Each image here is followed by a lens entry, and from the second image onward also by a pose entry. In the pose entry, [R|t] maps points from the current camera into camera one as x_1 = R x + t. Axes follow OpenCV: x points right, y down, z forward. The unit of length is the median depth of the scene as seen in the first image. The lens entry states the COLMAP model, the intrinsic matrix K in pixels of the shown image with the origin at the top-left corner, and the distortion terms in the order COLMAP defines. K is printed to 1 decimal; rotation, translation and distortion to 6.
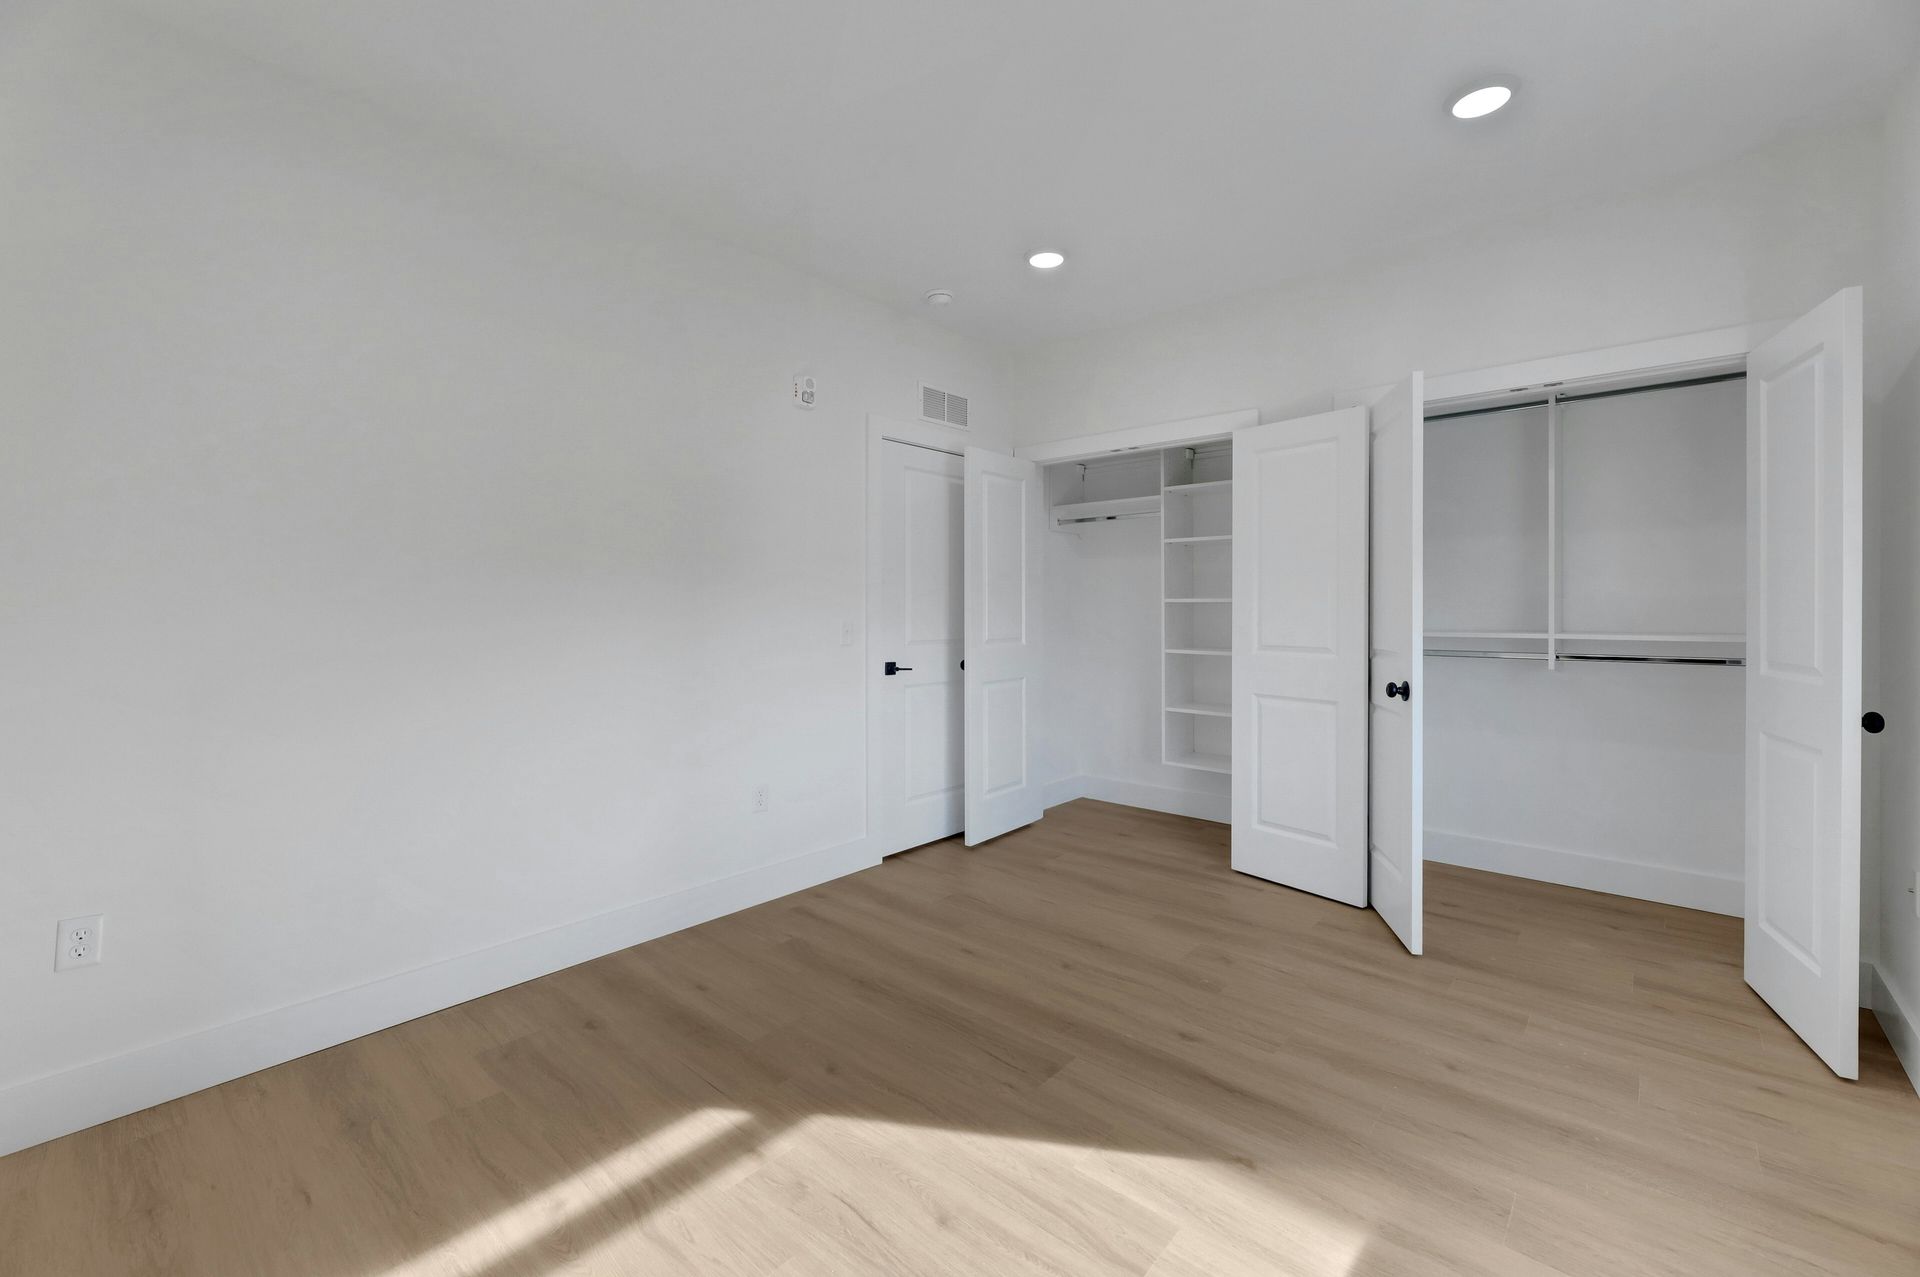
lens RADIAL K [[780.6, 0, 960.4], [0, 780.6, 614.9], [0, 0, 1]] dist [-0.000403, -0.000055]
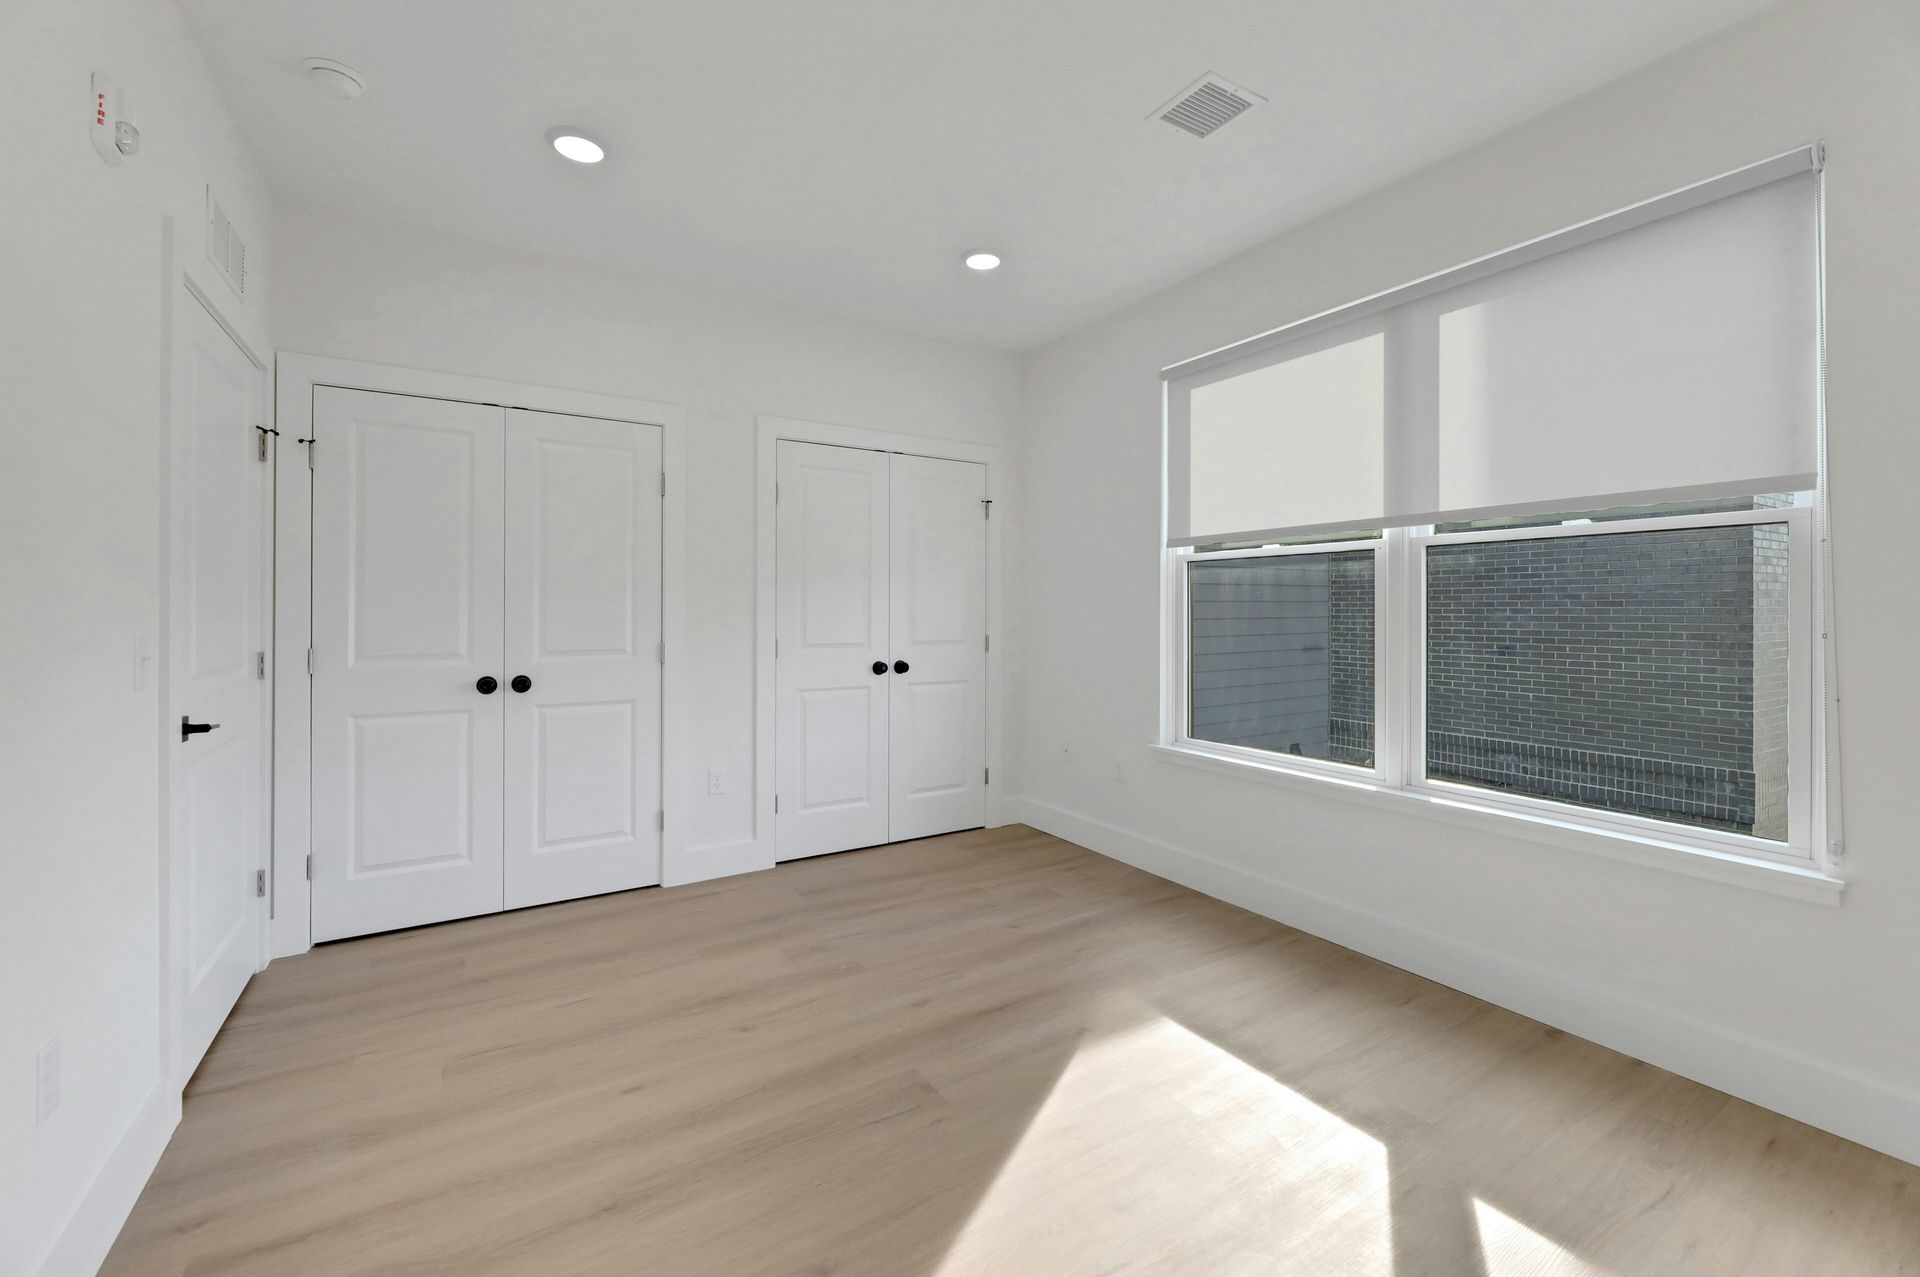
lens RADIAL K [[801.3, 0, 960.7], [0, 801.3, 599.4], [0, 0, 1]] dist [0.000467, -0.000009]
pose [[0.279616, 0.008312, 0.960076, -0.630767], [0.005019, 0.999936, -0.010119, -0.010044], [-0.960099, 0.007648, 0.279557, 0.513406]]
